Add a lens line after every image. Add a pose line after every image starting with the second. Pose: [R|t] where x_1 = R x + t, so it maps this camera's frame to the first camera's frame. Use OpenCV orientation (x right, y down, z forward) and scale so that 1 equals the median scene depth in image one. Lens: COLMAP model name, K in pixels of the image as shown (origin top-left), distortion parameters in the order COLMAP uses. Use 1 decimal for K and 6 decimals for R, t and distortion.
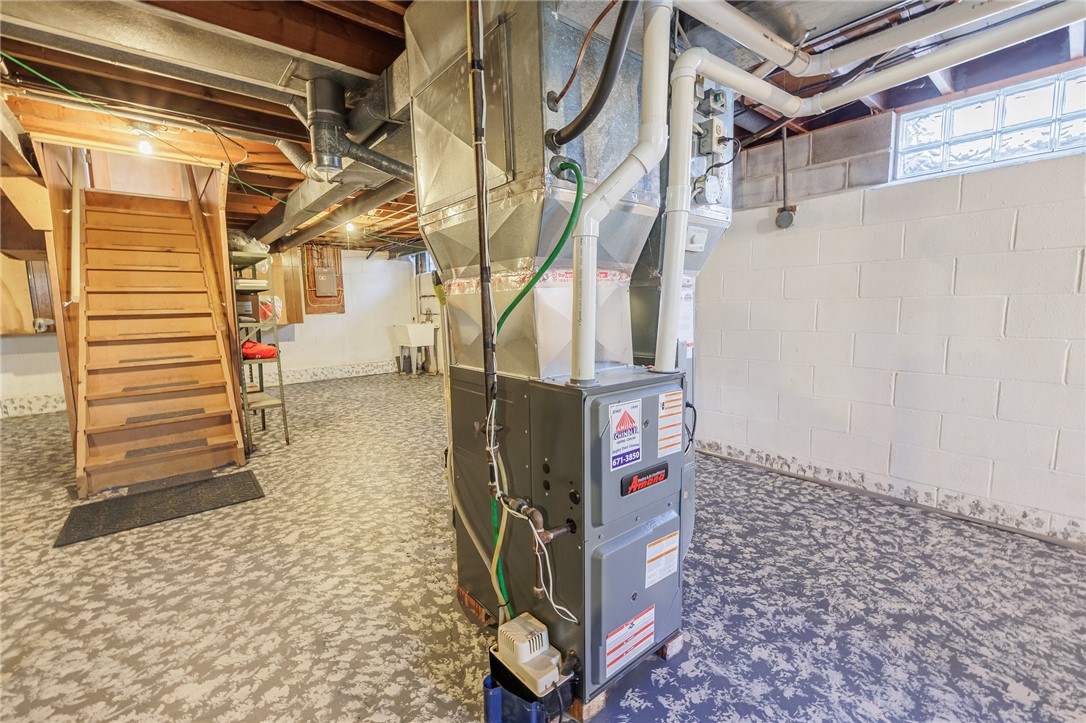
lens RADIAL K [[458.9, 0, 541.9], [0, 458.9, 359.3], [0, 0, 1]] dist [-0.001681, -0.000312]
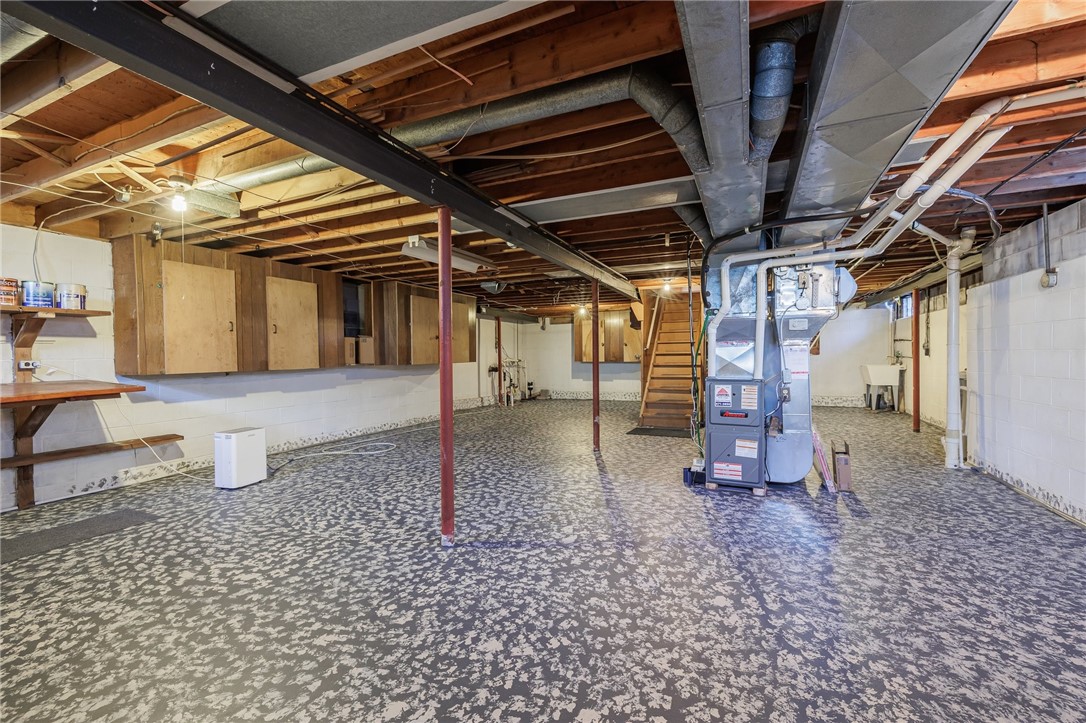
lens RADIAL K [[458.9, 0, 541.9], [0, 458.9, 359.0], [0, 0, 1]] dist [-0.001681, -0.000312]
pose [[0.435413, 0.027269, -0.899818, 1.202733], [-0.103905, 0.994383, -0.020143, 0.052018], [0.894214, 0.102266, 0.435801, -0.722989]]
